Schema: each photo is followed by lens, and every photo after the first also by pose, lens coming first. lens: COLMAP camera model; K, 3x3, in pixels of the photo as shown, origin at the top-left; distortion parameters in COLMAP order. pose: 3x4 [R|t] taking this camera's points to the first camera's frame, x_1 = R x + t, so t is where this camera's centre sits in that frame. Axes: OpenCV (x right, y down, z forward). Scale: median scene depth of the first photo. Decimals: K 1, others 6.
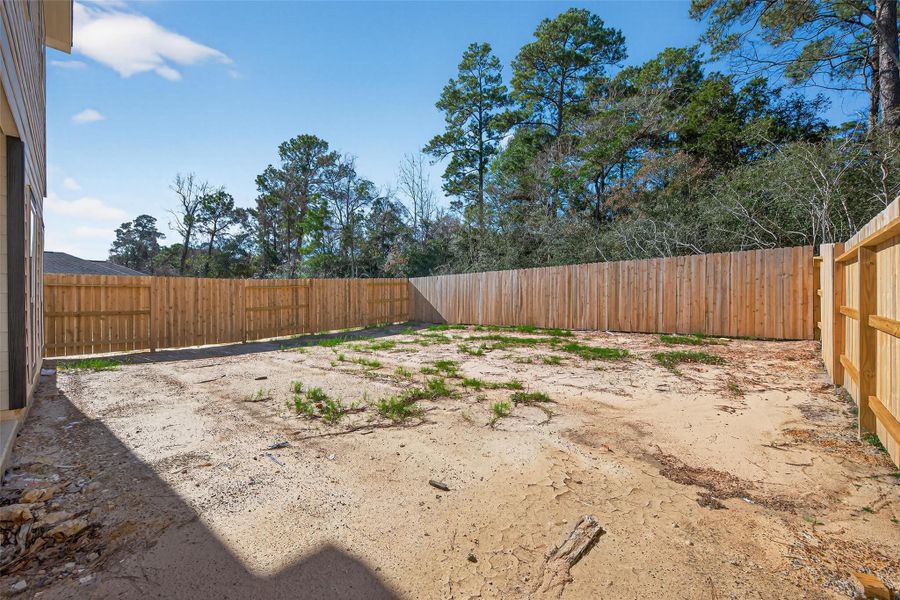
lens RADIAL K [[351.7, 0, 452.6], [0, 351.7, 298.8], [0, 0, 1]] dist [0.003540, -0.000398]
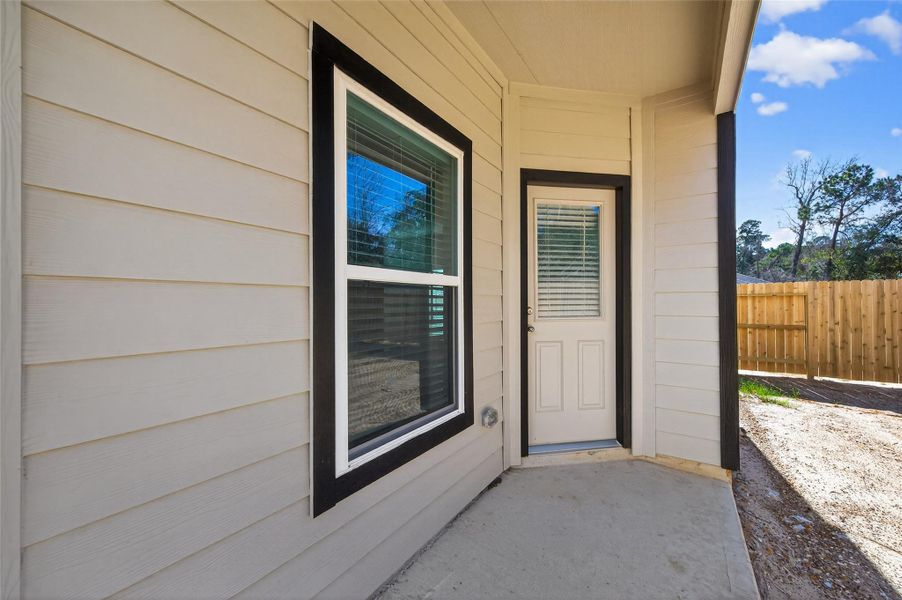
lens RADIAL K [[352.5, 0, 453.1], [0, 352.5, 298.9], [0, 0, 1]] dist [0.003540, -0.000398]
pose [[0.159341, -0.010604, -0.987167, -0.036275], [-0.001828, 0.999937, -0.011036, -0.002774], [0.987222, 0.003563, 0.159312, 0.018250]]
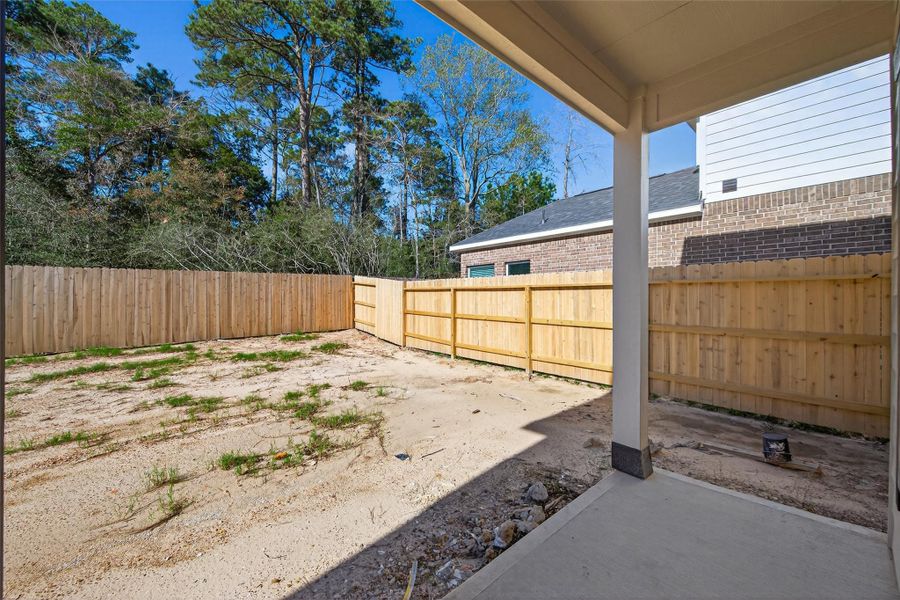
lens RADIAL K [[351.7, 0, 448.3], [0, 351.7, 298.2], [0, 0, 1]] dist [0.003540, -0.000398]
pose [[0.109279, 0.000036, 0.994011, -0.094469], [0.005226, 0.999986, -0.000611, -0.004440], [-0.993997, 0.005261, 0.109277, 0.044657]]
